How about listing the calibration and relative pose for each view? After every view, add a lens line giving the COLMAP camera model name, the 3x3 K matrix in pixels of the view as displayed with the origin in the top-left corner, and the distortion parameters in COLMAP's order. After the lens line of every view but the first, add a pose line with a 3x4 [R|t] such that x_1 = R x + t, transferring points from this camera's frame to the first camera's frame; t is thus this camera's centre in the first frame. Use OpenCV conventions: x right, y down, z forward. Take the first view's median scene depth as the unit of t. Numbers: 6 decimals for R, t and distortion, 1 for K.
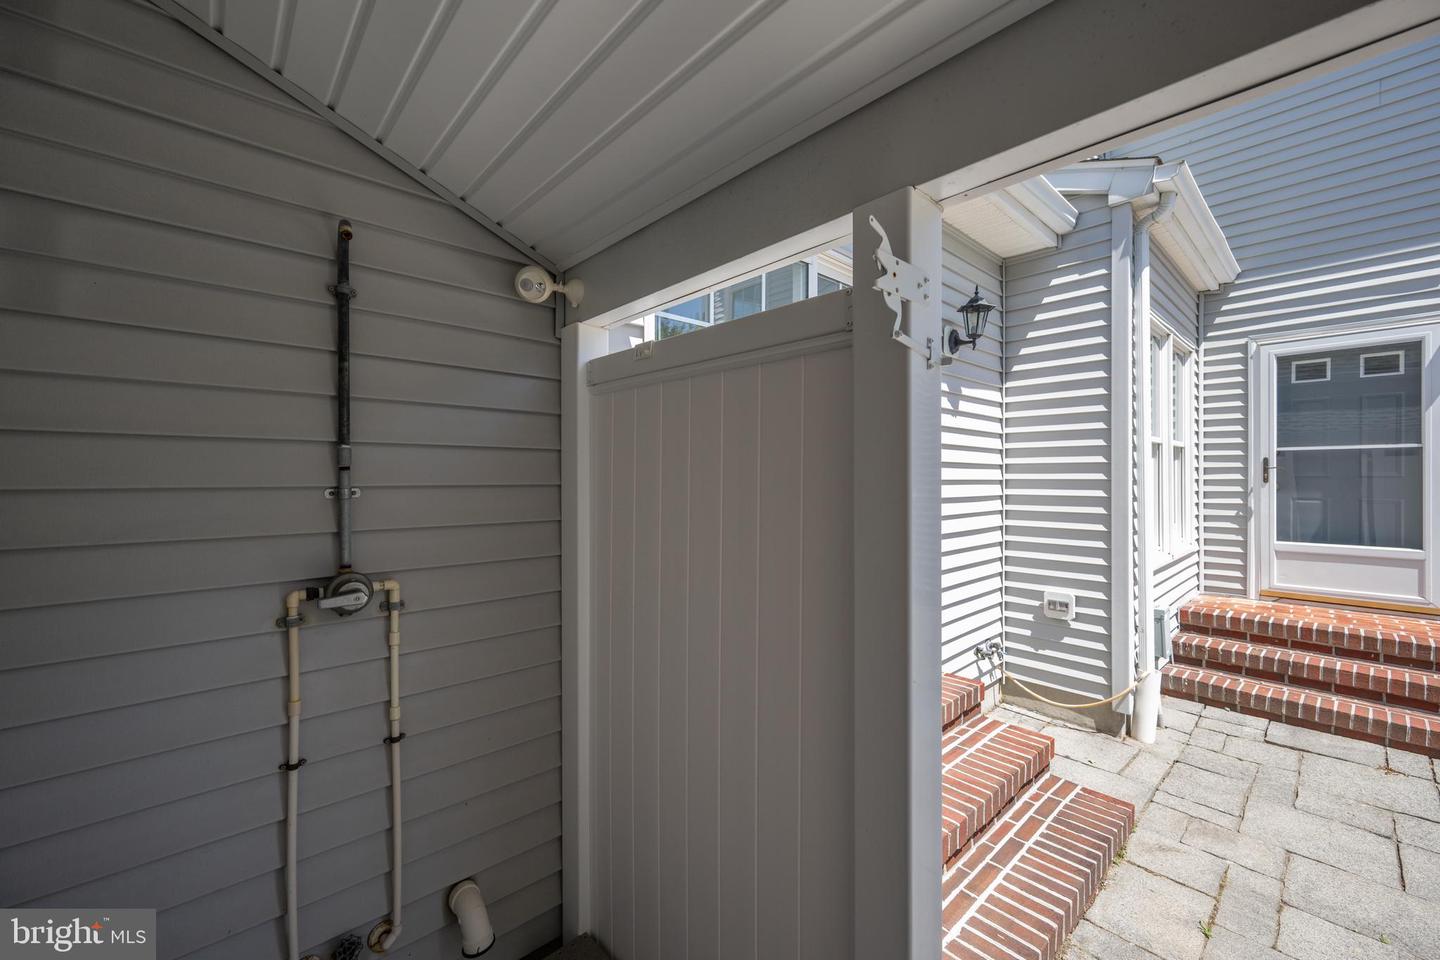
lens RADIAL K [[575.3, 0, 720.9], [0, 575.3, 478.7], [0, 0, 1]] dist [-0.001099, -0.000190]
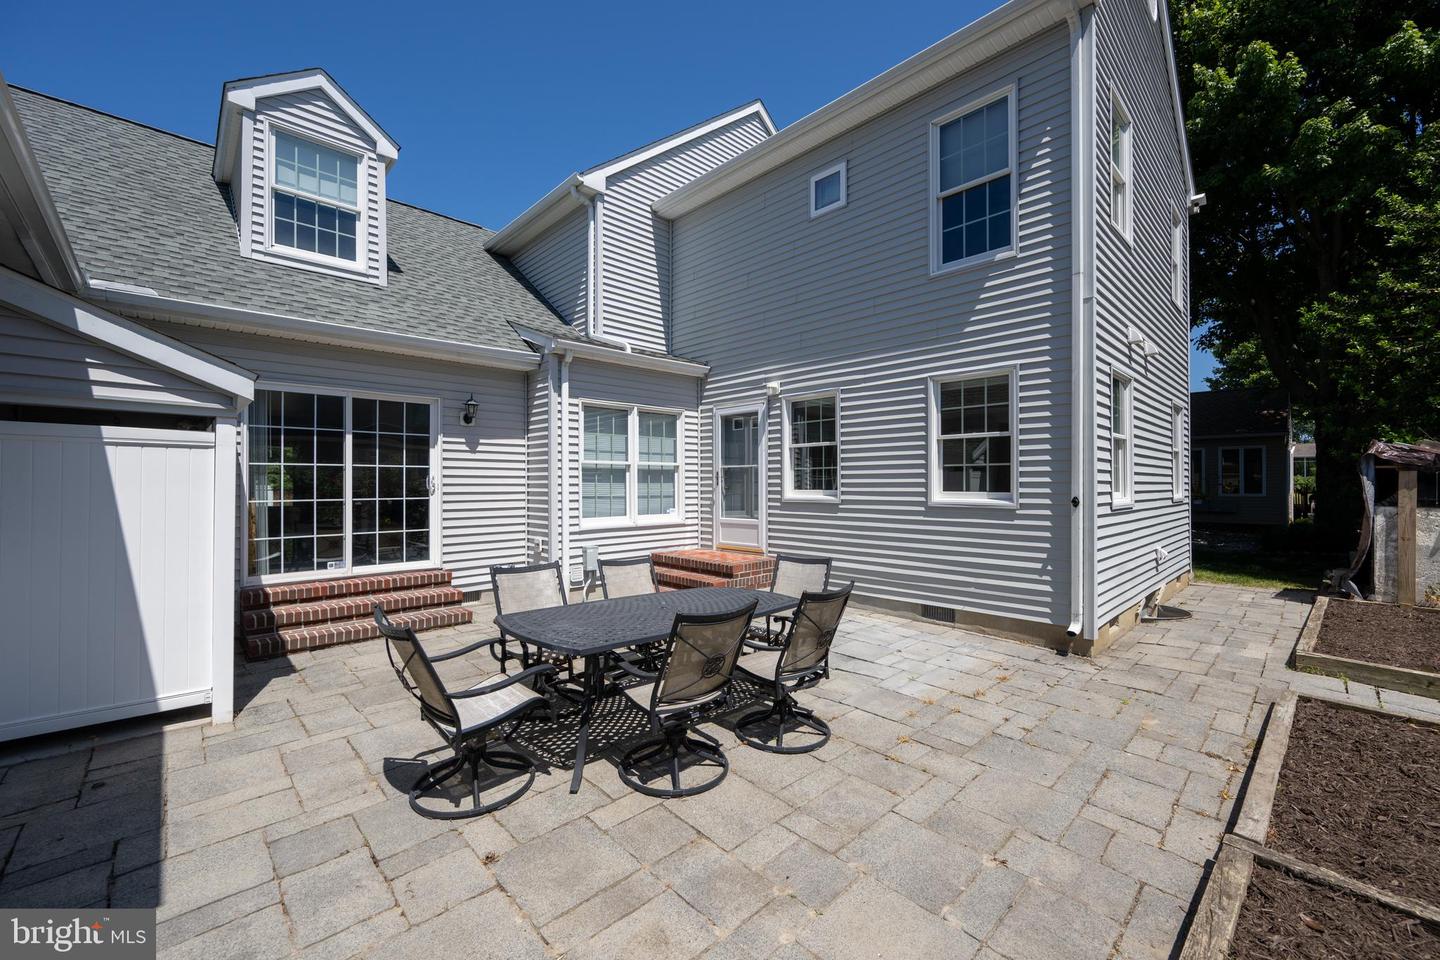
lens RADIAL K [[575.3, 0, 719.6], [0, 575.3, 480.1], [0, 0, 1]] dist [-0.001099, -0.000190]
pose [[0.999700, -0.002367, 0.024396, 0.908350], [0.002535, 0.999973, -0.006843, 0.002518], [-0.024379, 0.006903, 0.999679, -0.807409]]
